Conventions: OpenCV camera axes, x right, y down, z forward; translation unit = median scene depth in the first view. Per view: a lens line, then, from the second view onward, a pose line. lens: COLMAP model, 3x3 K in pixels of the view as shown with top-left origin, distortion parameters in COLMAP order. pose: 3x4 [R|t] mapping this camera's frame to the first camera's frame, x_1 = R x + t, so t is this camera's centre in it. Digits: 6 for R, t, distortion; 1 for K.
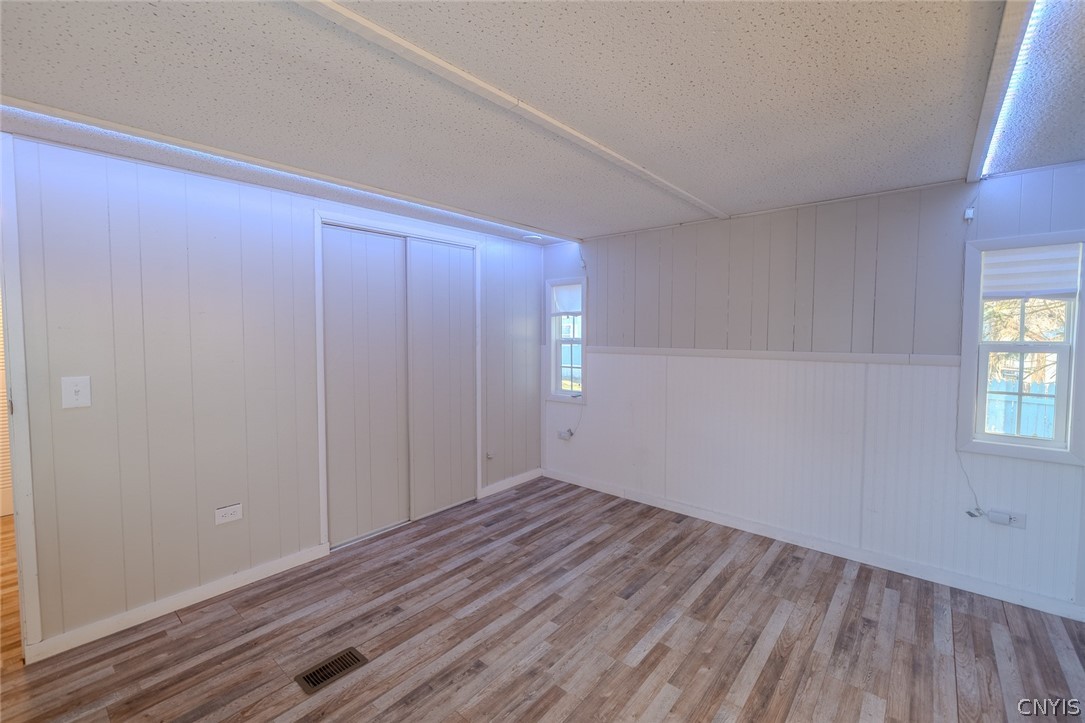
lens RADIAL K [[456.1, 0, 530.8], [0, 456.1, 351.7], [0, 0, 1]] dist [-0.002668, -0.000001]
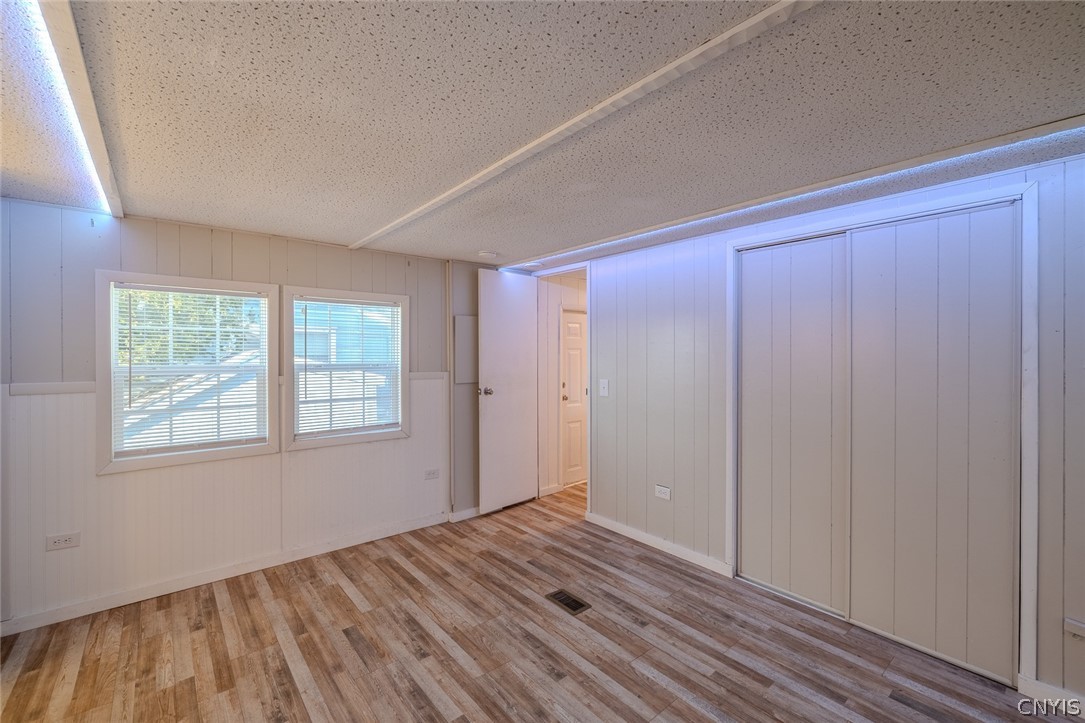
lens RADIAL K [[456.1, 0, 542.2], [0, 456.1, 354.4], [0, 0, 1]] dist [-0.002668, -0.000001]
pose [[-0.151598, 0.004218, -0.988433, 0.702352], [-0.047518, 0.998804, 0.011550, -0.045774], [0.987299, 0.048720, -0.151217, 0.822278]]
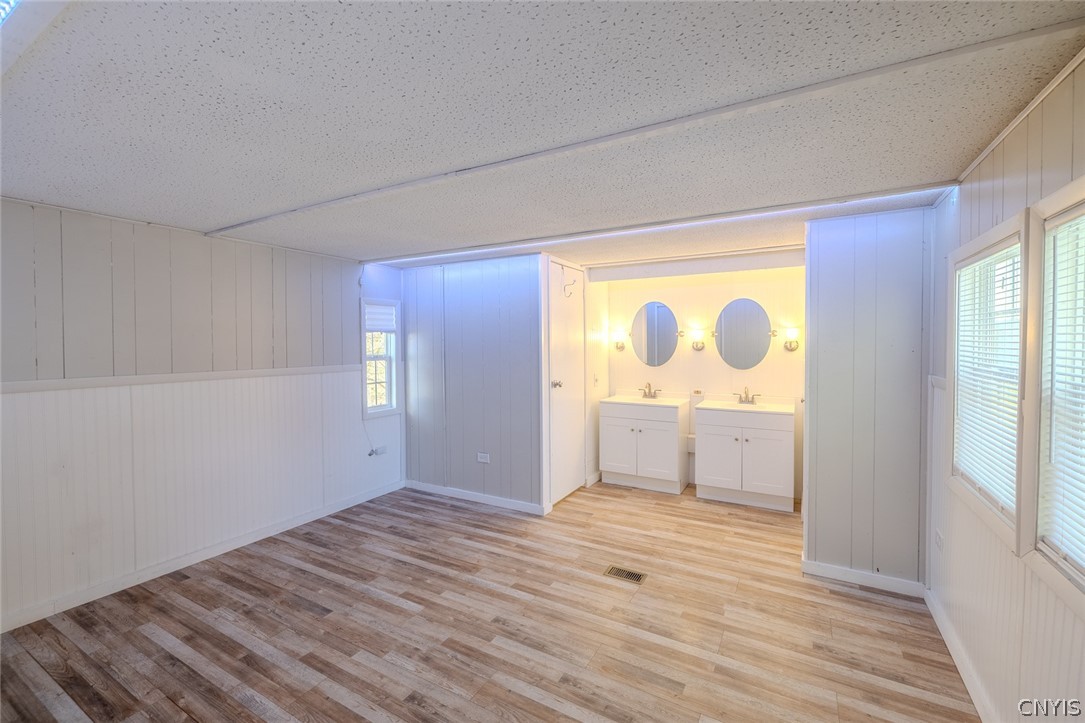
lens RADIAL K [[456.1, 0, 533.8], [0, 456.1, 358.9], [0, 0, 1]] dist [-0.002668, -0.000001]
pose [[-0.183054, -0.031969, 0.982583, -0.831630], [0.050970, 0.997818, 0.041960, -0.048468], [-0.981781, 0.057763, -0.181025, 0.666499]]
